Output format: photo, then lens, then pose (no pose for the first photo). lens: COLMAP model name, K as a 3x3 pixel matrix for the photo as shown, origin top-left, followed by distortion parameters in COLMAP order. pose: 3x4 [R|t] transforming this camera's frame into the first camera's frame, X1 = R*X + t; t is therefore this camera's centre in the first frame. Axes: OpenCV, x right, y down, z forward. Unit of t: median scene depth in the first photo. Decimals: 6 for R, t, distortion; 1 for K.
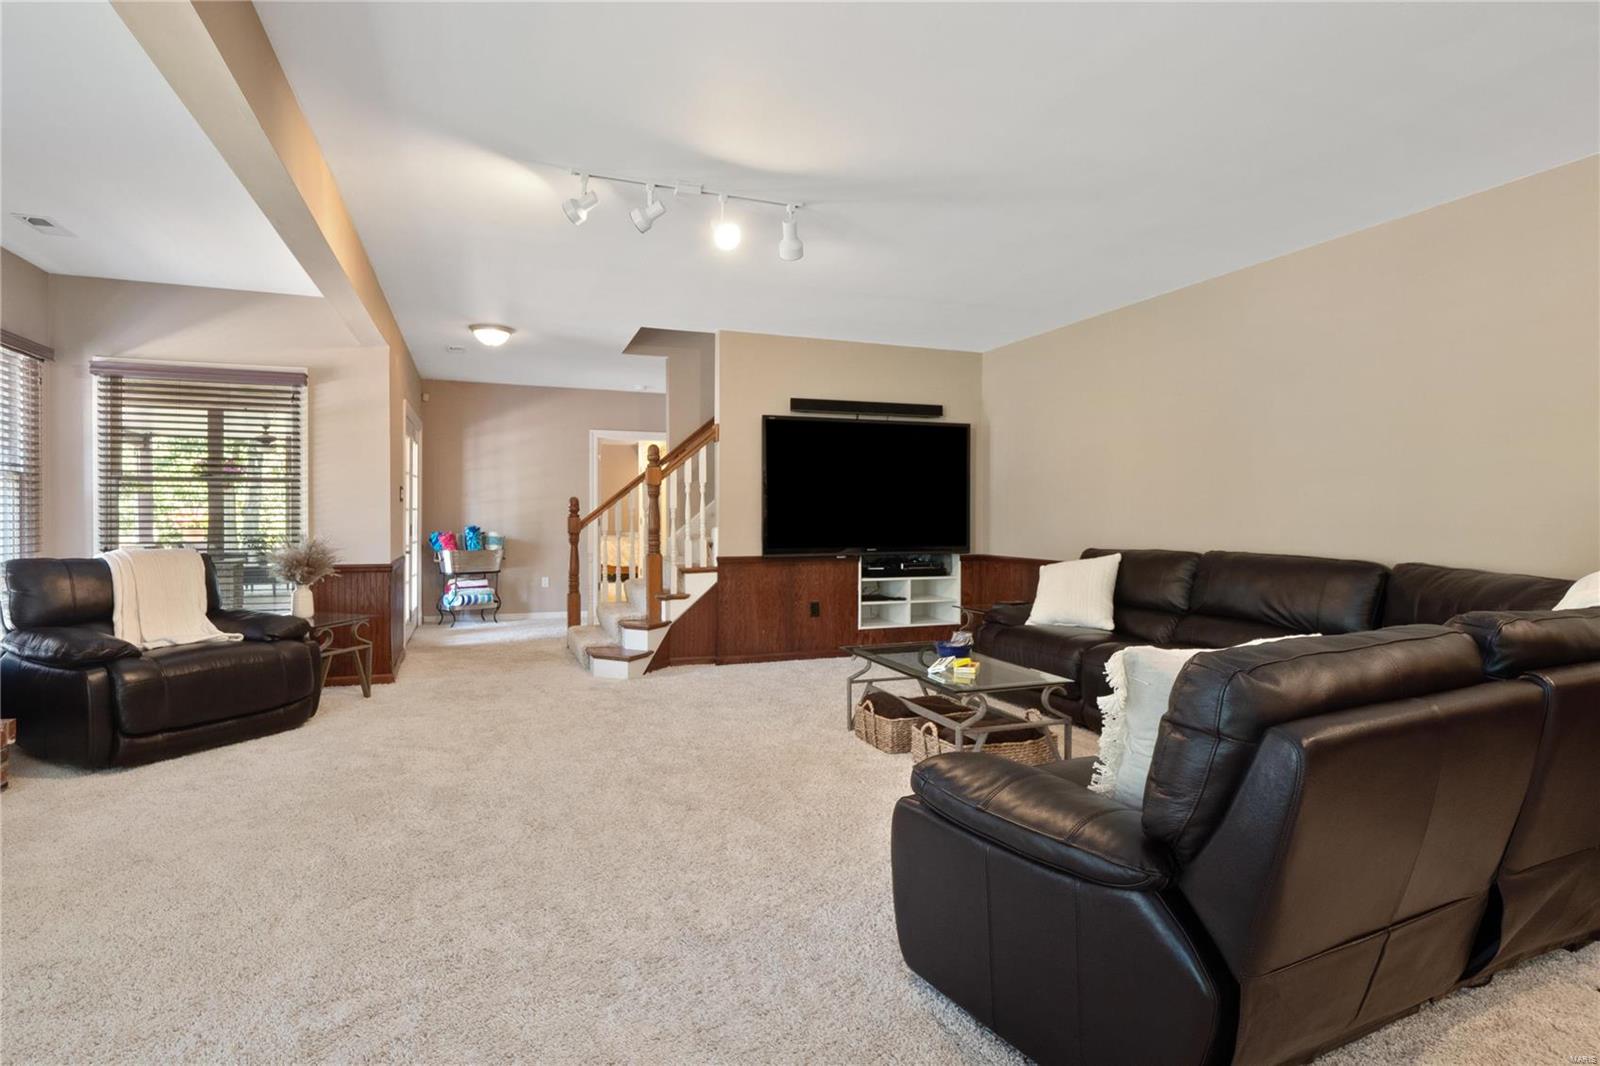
lens RADIAL K [[823.1, 0, 803.7], [0, 823.1, 521.5], [0, 0, 1]] dist [-0.003268, -0.000653]
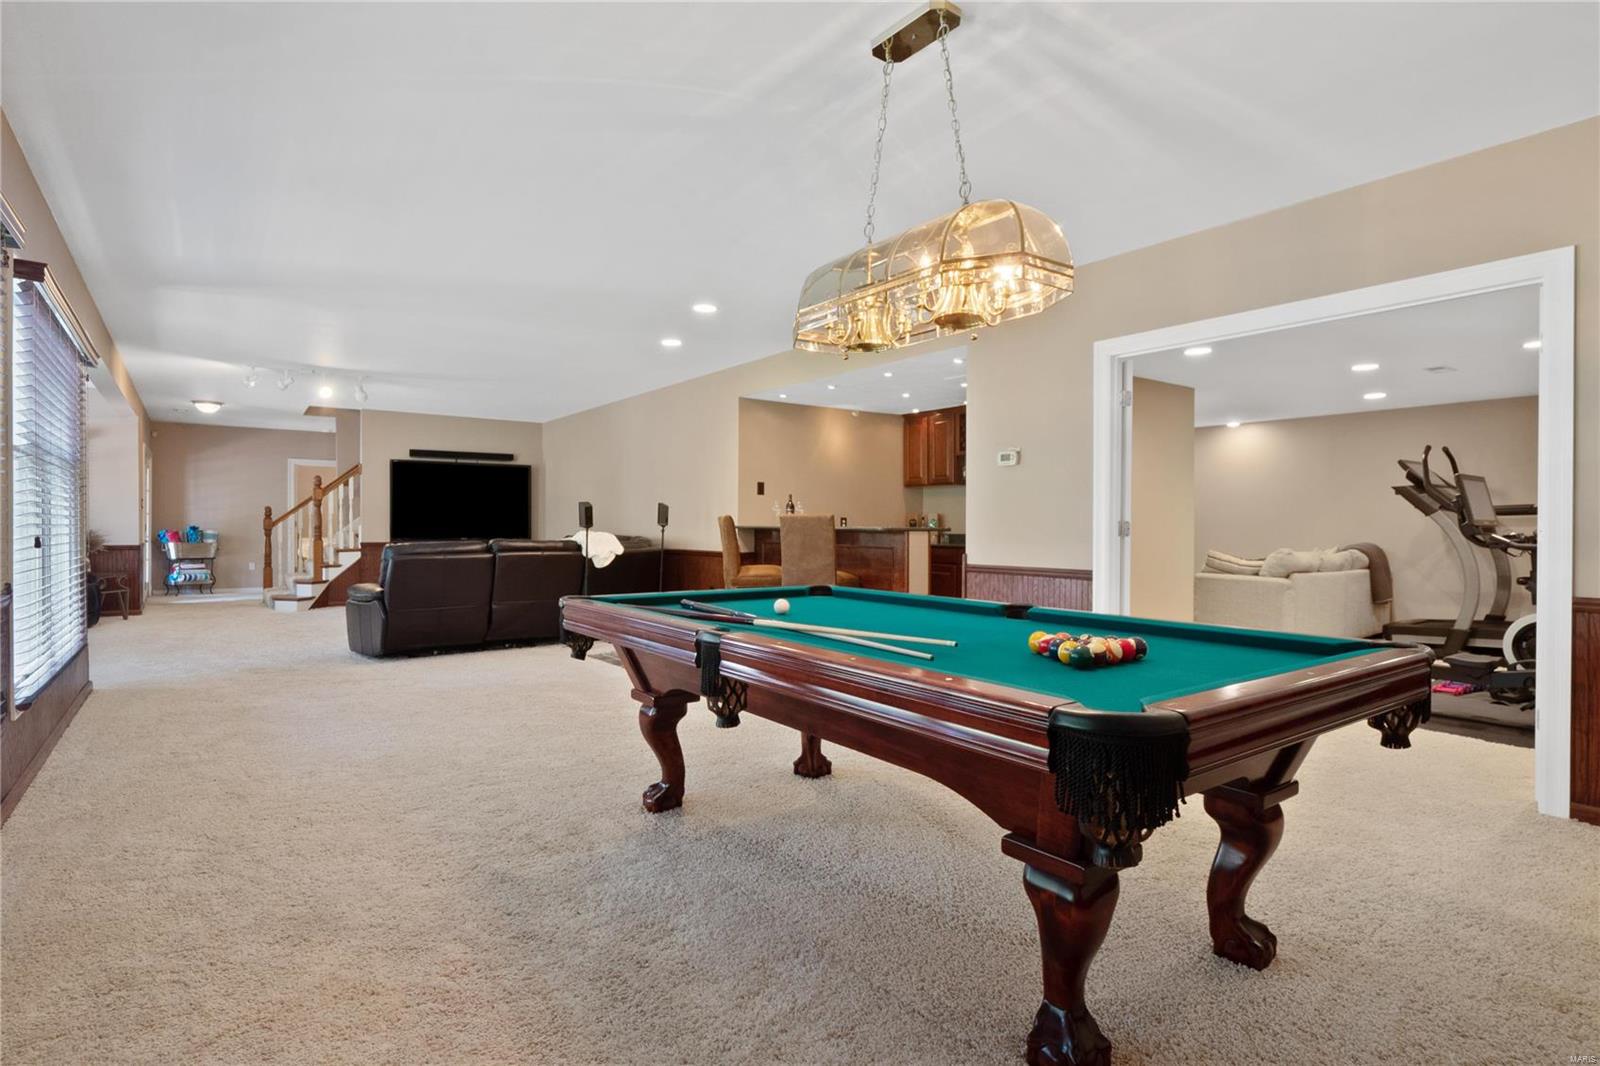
lens RADIAL K [[823.1, 0, 802.5], [0, 823.1, 536.4], [0, 0, 1]] dist [-0.003268, -0.000653]
pose [[0.966026, -0.000781, 0.258443, 0.333742], [-0.000623, 0.999985, 0.005350, 0.020575], [-0.258443, -0.005329, 0.966012, -0.864116]]
